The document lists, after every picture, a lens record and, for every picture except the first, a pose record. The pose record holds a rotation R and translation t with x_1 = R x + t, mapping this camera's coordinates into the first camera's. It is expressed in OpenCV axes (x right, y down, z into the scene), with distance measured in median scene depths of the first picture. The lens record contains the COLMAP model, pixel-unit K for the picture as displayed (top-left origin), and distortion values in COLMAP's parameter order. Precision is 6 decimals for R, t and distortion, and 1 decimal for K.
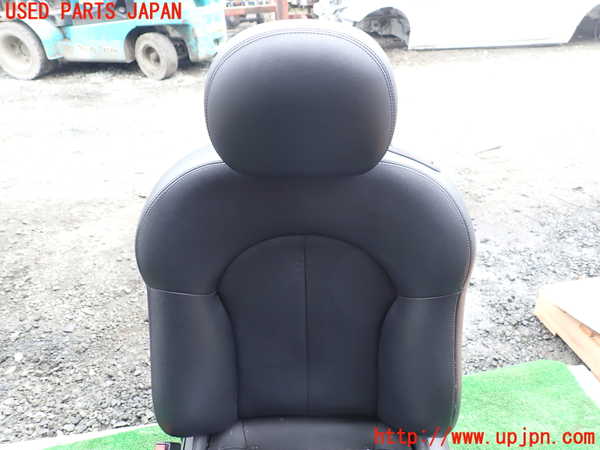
lens RADIAL K [[445.3, 0, 300.0], [0, 445.3, 222.5], [0, 0, 1]] dist [0.007579, -0.004065]
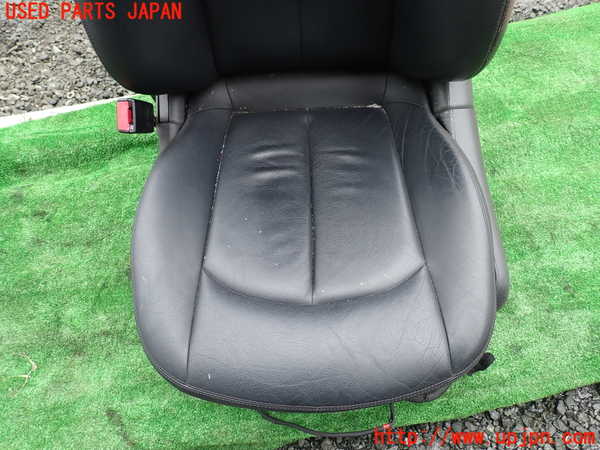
lens RADIAL K [[445.3, 0, 302.1], [0, 445.3, 222.1], [0, 0, 1]] dist [0.007579, -0.004065]
pose [[0.998947, -0.037311, -0.026705, 0.016484], [0.045869, 0.797347, 0.601776, 0.097917], [-0.001160, -0.602367, 0.798219, 0.104990]]
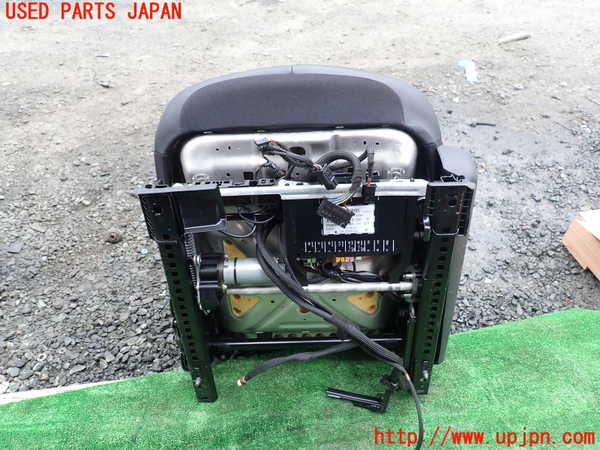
lens RADIAL K [[445.3, 0, 299.4], [0, 445.3, 220.9], [0, 0, 1]] dist [0.007579, -0.004065]
pose [[0.999471, 0.021993, 0.023975, -0.003115], [-0.026886, 0.973288, 0.228006, -0.020388], [-0.018320, -0.228530, 0.973364, 0.194471]]
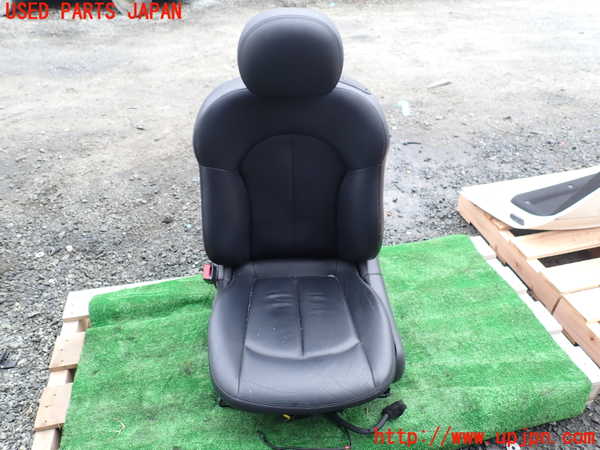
lens RADIAL K [[445.3, 0, 299.6], [0, 445.3, 223.2], [0, 0, 1]] dist [0.007579, -0.004065]
pose [[0.997907, -0.022940, 0.060464, -0.032264], [0.014789, 0.991144, 0.131963, 0.063970], [-0.062956, -0.130793, 0.989409, -0.324968]]
